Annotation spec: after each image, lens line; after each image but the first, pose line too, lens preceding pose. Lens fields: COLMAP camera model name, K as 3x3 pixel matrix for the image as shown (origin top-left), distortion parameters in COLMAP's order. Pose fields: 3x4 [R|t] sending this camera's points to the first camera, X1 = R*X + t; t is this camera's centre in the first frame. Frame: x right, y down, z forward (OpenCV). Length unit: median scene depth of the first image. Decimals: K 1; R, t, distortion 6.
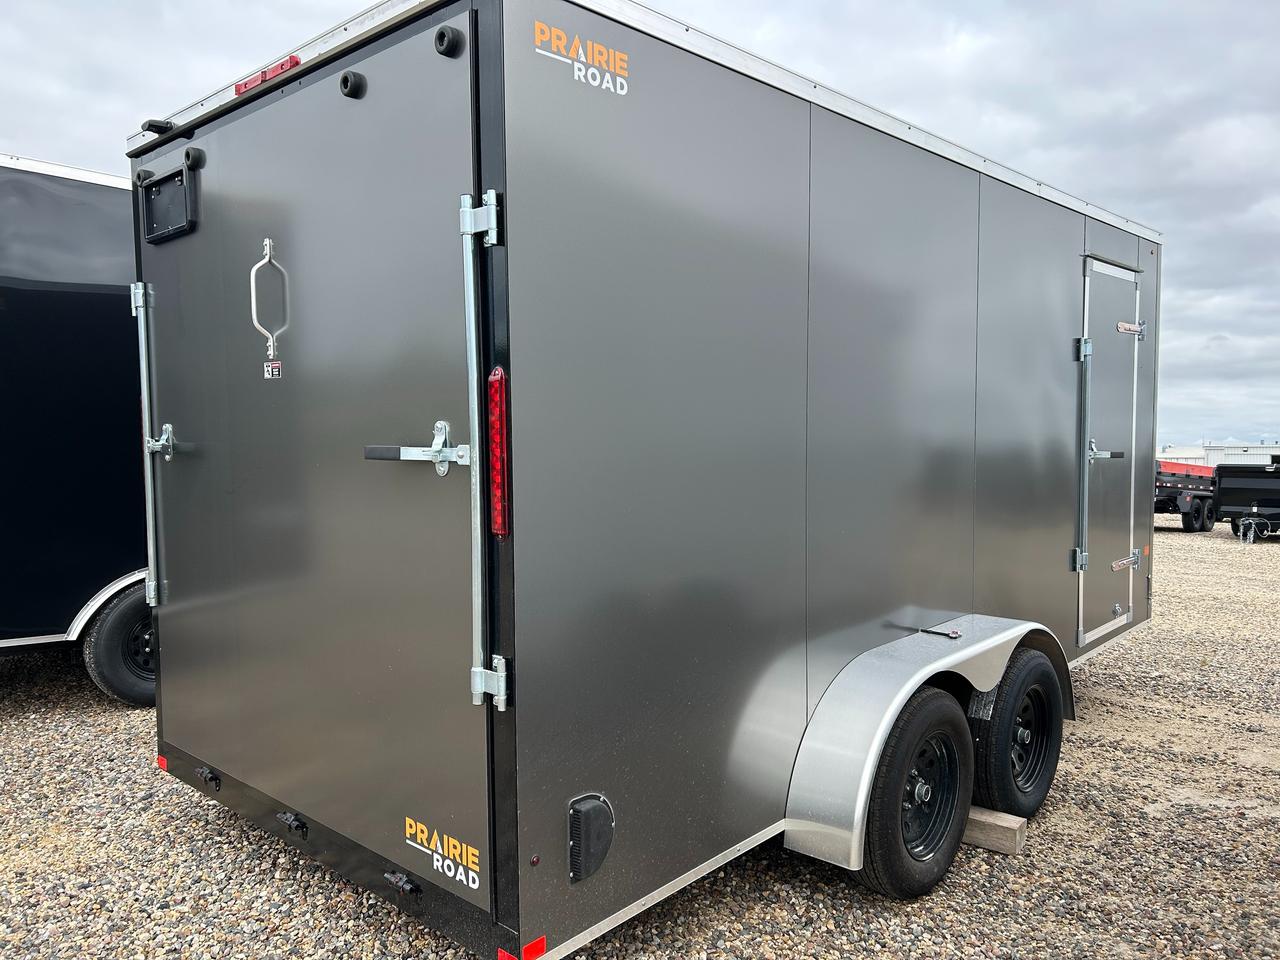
lens RADIAL K [[974.1, 0, 639.9], [0, 974.1, 475.6], [0, 0, 1]] dist [0.035869, -0.026075]
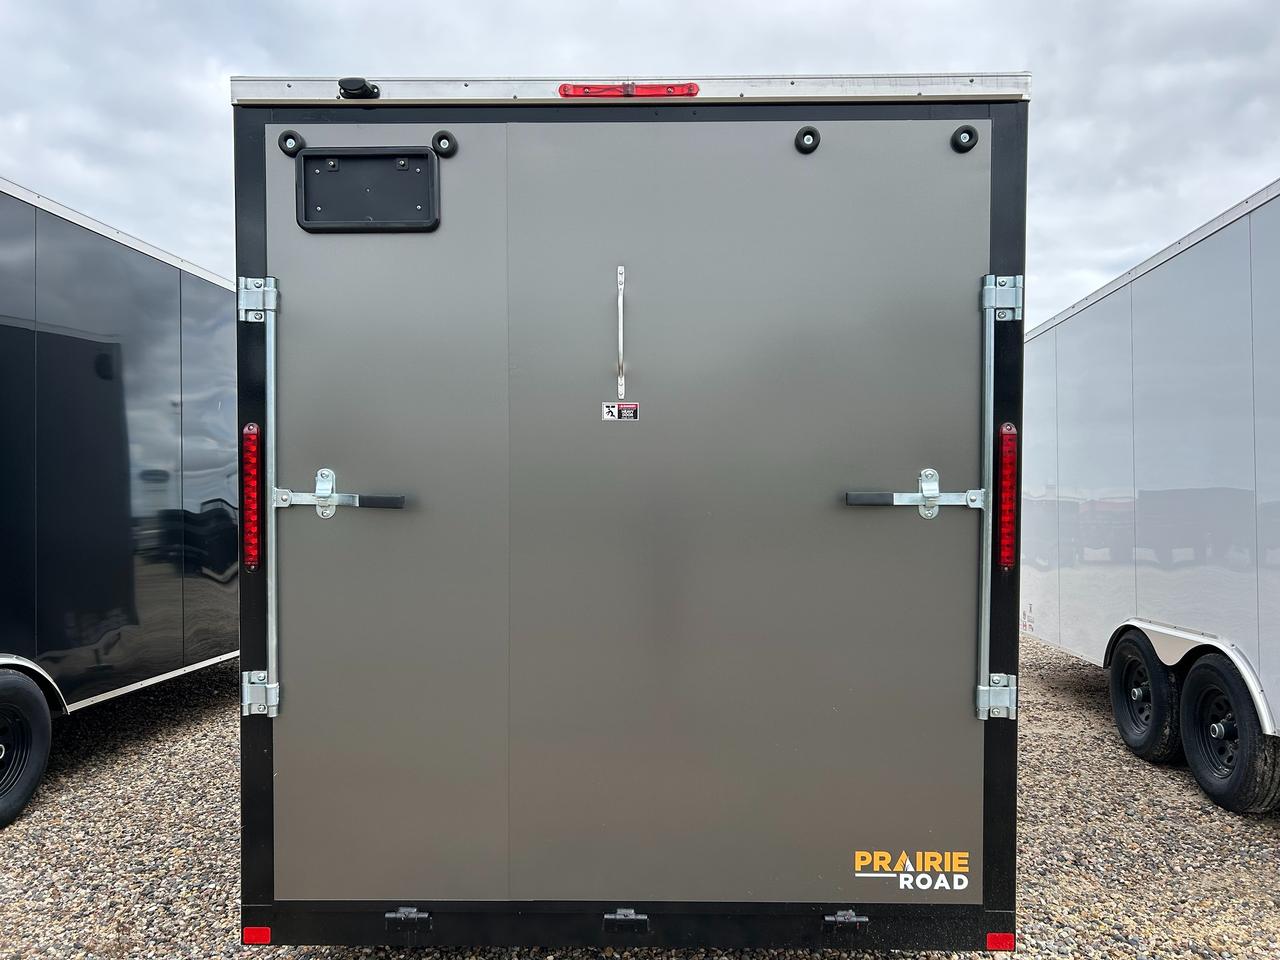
lens RADIAL K [[974.1, 0, 640.7], [0, 974.1, 489.6], [0, 0, 1]] dist [0.035869, -0.026075]
pose [[0.744469, -0.009793, 0.667585, -1.154362], [0.032394, 0.999245, -0.021466, -0.019022], [-0.666871, 0.037606, 0.744224, 0.388314]]
